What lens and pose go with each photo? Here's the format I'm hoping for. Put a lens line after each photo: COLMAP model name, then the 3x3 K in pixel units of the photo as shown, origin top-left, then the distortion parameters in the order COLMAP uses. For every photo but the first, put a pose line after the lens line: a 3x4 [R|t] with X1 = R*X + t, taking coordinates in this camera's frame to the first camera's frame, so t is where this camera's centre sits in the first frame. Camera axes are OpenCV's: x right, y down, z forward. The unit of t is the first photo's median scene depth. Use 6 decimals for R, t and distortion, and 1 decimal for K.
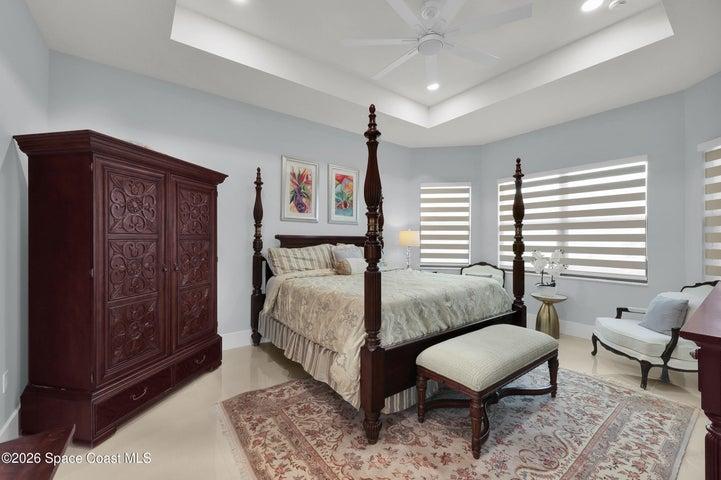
lens RADIAL K [[291.5, 0, 360.5], [0, 291.5, 240.0], [0, 0, 1]] dist [0.000355, 0.000035]
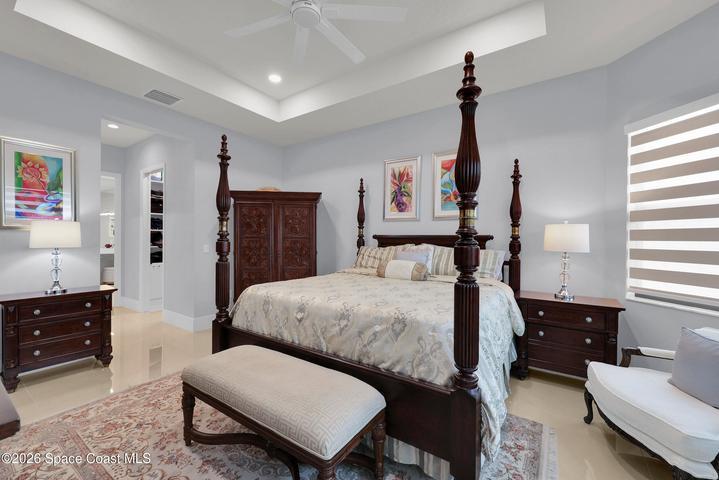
lens RADIAL K [[296.5, 0, 359.5], [0, 296.5, 240.0], [0, 0, 1]] dist [-0.000576, -0.000071]
pose [[0.322887, -0.001683, -0.946436, 0.701885], [-0.008299, 0.999955, -0.004610, 0.006645], [0.946401, 0.009342, 0.322858, 0.543548]]
